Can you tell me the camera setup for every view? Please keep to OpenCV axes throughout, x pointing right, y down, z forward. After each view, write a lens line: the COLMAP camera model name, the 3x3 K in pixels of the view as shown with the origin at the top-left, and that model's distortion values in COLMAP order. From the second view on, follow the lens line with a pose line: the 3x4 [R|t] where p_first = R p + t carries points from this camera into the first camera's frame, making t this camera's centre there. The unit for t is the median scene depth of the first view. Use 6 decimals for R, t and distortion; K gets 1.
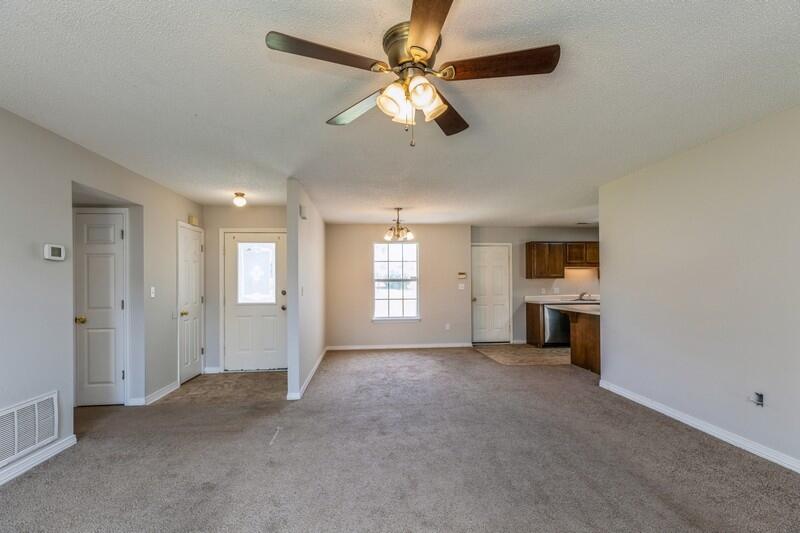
lens RADIAL K [[366.4, 0, 400.9], [0, 366.4, 280.6], [0, 0, 1]] dist [0.015707, -0.004947]
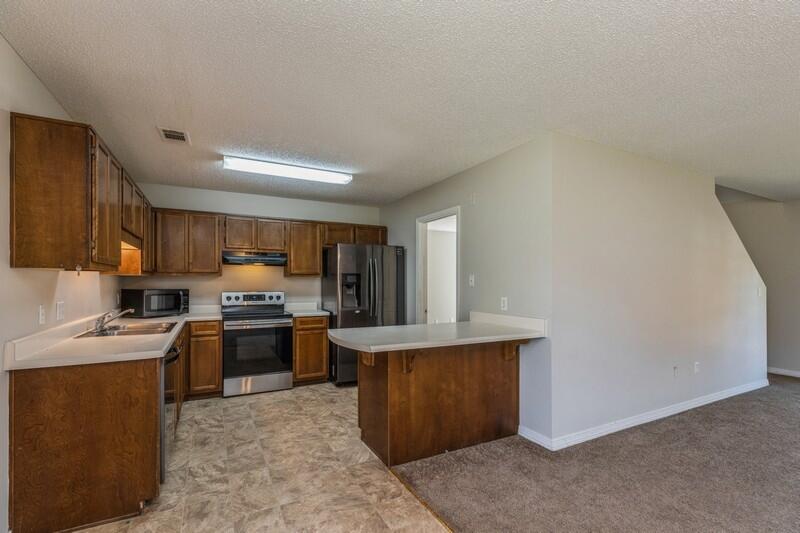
lens RADIAL K [[366.4, 0, 399.4], [0, 366.4, 284.6], [0, 0, 1]] dist [0.015707, -0.004947]
pose [[-0.361863, -0.004413, 0.932221, 0.036816], [-0.004613, 0.999985, 0.002944, 0.004282], [-0.932220, -0.003235, -0.361878, 0.887444]]
